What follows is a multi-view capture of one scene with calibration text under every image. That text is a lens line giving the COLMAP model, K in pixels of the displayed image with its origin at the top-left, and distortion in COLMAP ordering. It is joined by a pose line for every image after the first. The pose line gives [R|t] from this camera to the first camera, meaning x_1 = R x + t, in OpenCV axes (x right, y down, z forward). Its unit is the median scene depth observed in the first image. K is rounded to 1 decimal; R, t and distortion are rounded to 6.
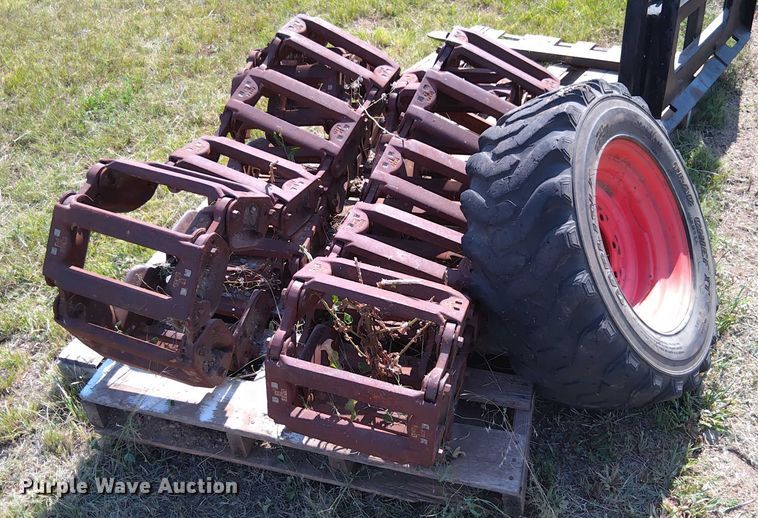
lens RADIAL K [[662.8, 0, 379.0], [0, 662.8, 259.0], [0, 0, 1]] dist [-0.002591, -0.002757]
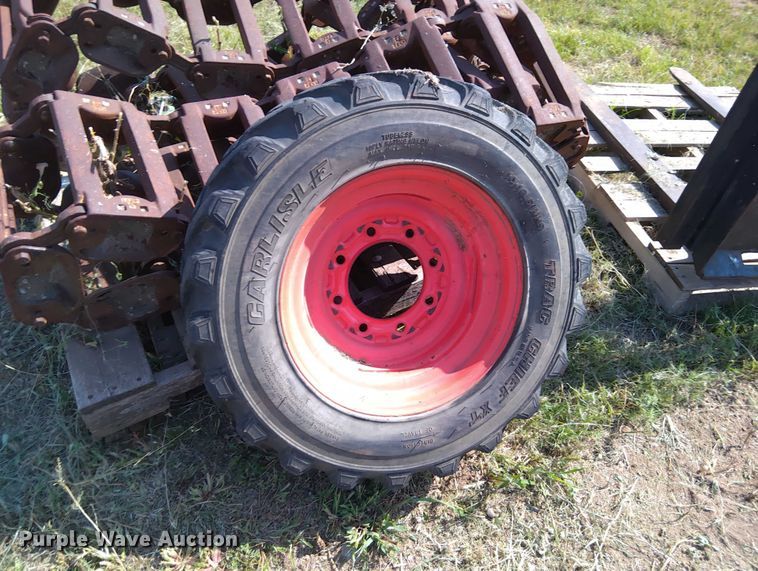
lens RADIAL K [[556.2, 0, 380.6], [0, 556.2, 271.7], [0, 0, 1]] dist [0.062563, -0.087608]
pose [[0.720225, 0.598776, -0.350347, 0.593552], [-0.555801, 0.800253, 0.225121, -0.189220], [0.415163, 0.032585, 0.909163, 0.402291]]
